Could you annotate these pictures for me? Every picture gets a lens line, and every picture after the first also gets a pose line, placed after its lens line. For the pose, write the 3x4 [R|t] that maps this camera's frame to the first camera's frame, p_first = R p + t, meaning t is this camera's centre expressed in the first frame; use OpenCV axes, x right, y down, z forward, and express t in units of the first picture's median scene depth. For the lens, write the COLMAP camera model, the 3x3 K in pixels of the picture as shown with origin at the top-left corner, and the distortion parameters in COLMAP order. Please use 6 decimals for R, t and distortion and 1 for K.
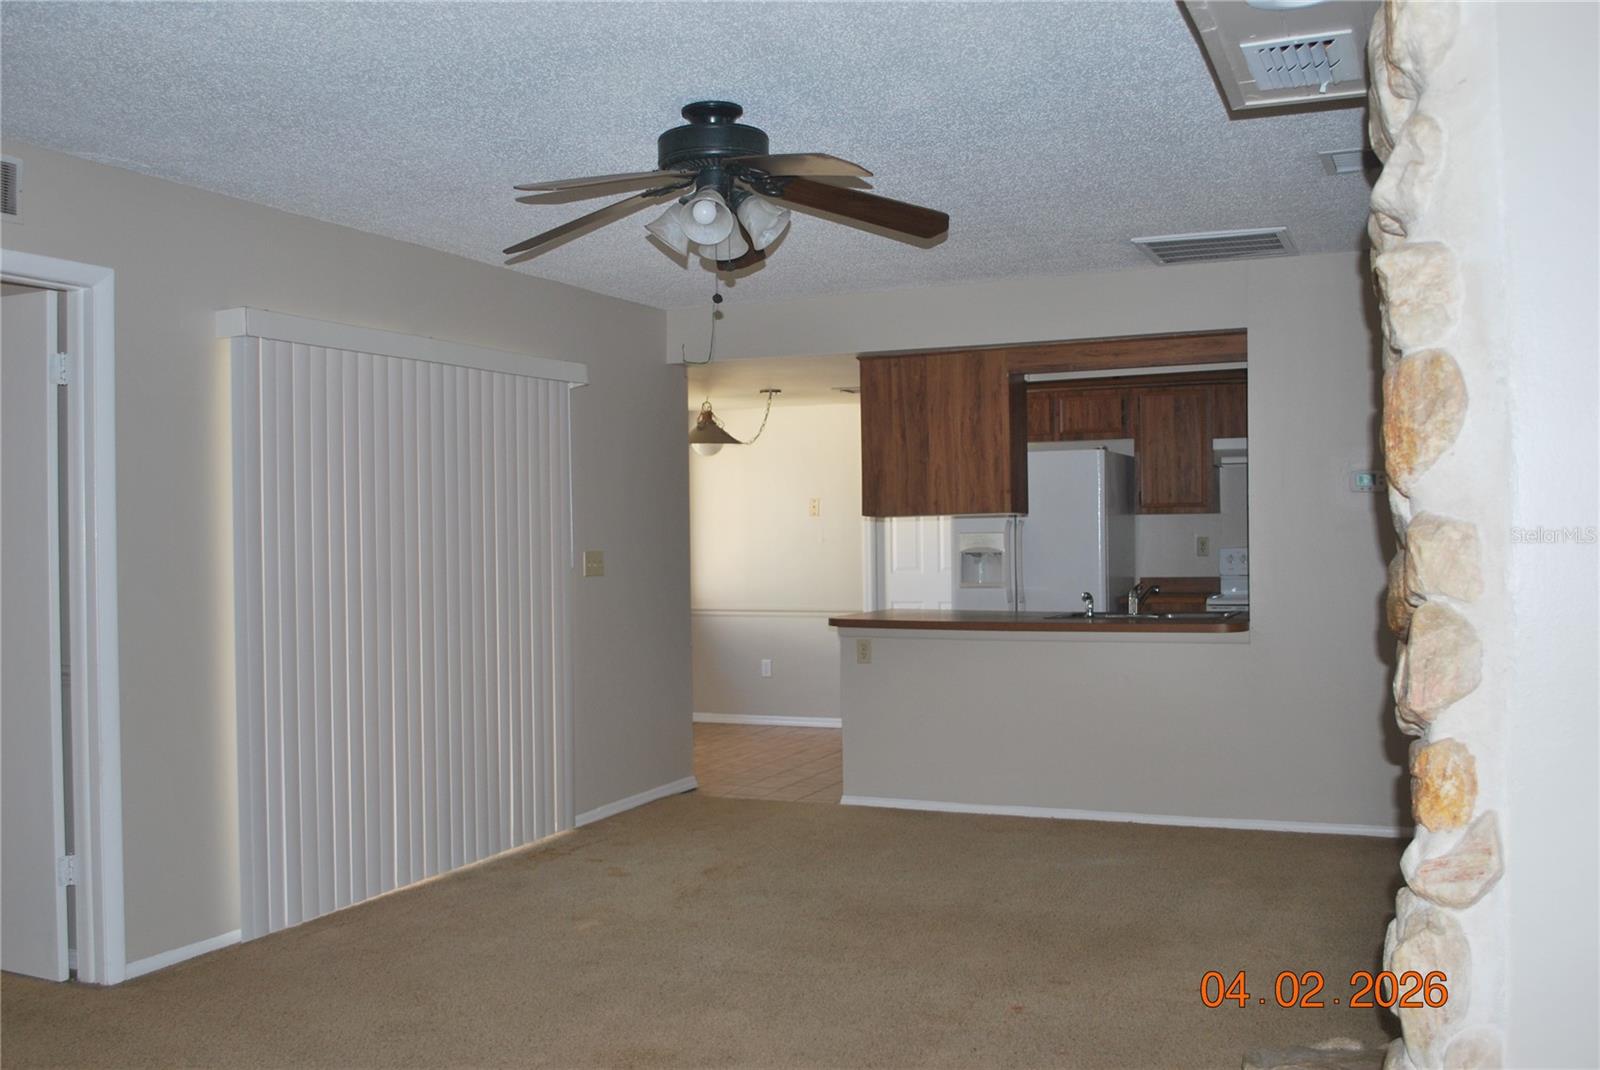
lens RADIAL K [[1438.0, 0, 800.0], [0, 1438.0, 535.0], [0, 0, 1]] dist [-0.068546, -0.007564]
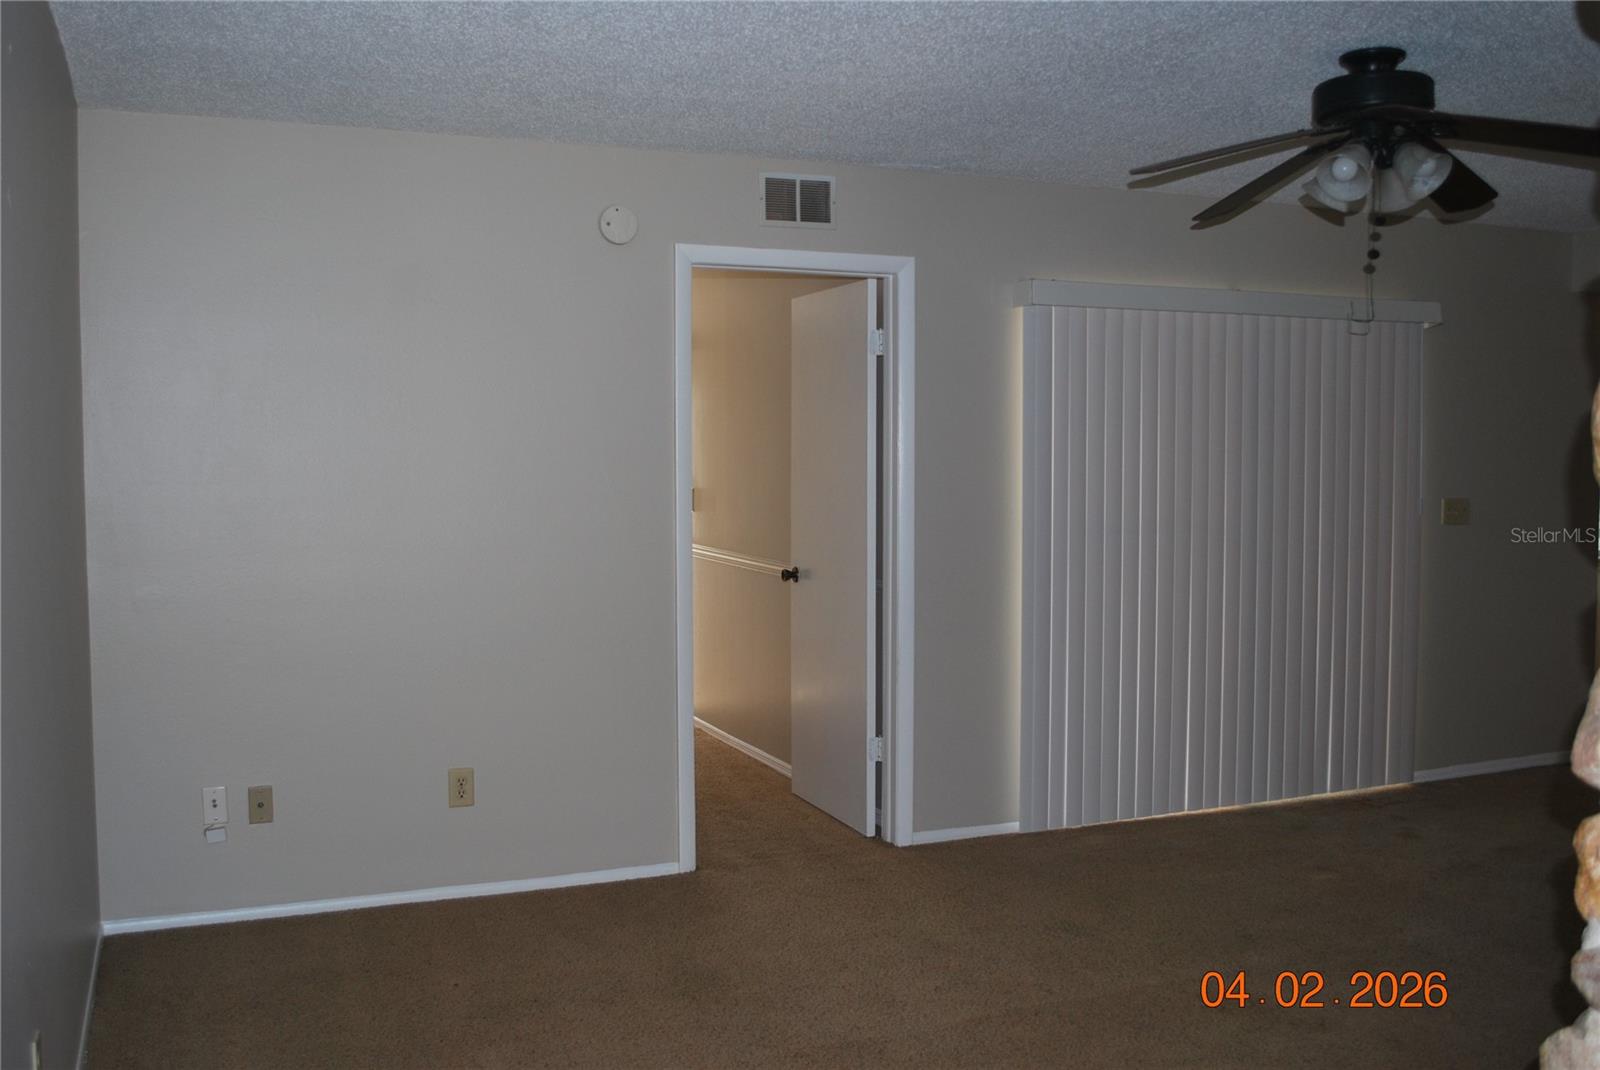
lens RADIAL K [[1456.6, 0, 800.0], [0, 1456.6, 535.0], [0, 0, 1]] dist [-0.124241, -0.005422]
pose [[0.718966, 0.052118, -0.693089, 0.307005], [-0.011030, 0.997915, 0.063599, -0.030502], [0.694958, -0.038081, 0.718041, 0.040188]]
